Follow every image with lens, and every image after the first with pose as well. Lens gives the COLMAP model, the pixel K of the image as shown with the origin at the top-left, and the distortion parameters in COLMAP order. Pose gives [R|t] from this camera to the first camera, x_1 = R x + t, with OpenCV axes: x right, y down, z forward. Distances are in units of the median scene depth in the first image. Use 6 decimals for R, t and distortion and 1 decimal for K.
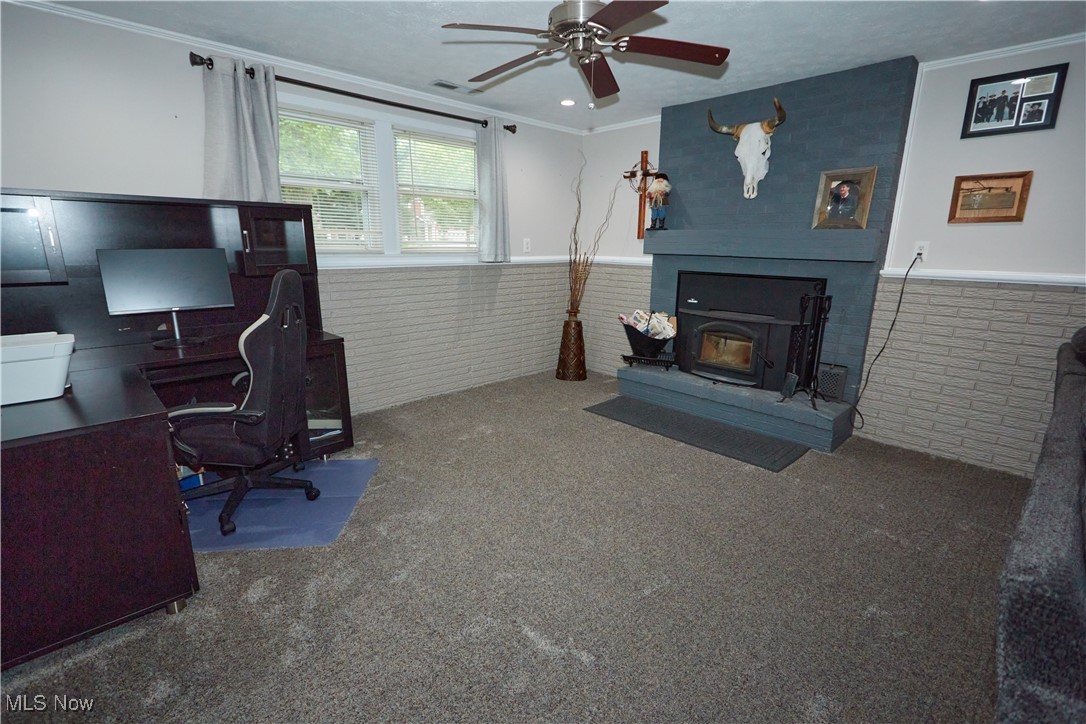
lens RADIAL K [[497.0, 0, 535.3], [0, 497.0, 360.5], [0, 0, 1]] dist [0.002367, -0.000646]
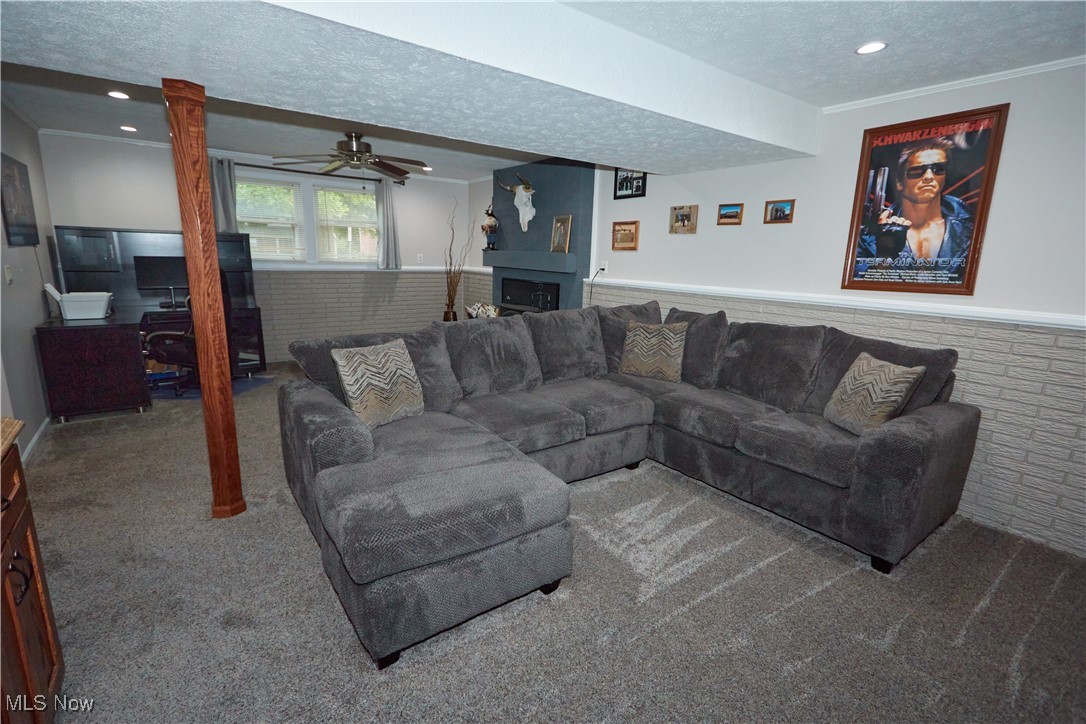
lens RADIAL K [[497.0, 0, 539.6], [0, 497.0, 361.7], [0, 0, 1]] dist [0.002367, -0.000646]
pose [[0.991939, 0.044030, -0.118822, 0.603830], [-0.046792, 0.998693, -0.020558, 0.099449], [0.117762, 0.025953, 0.992703, -0.474488]]
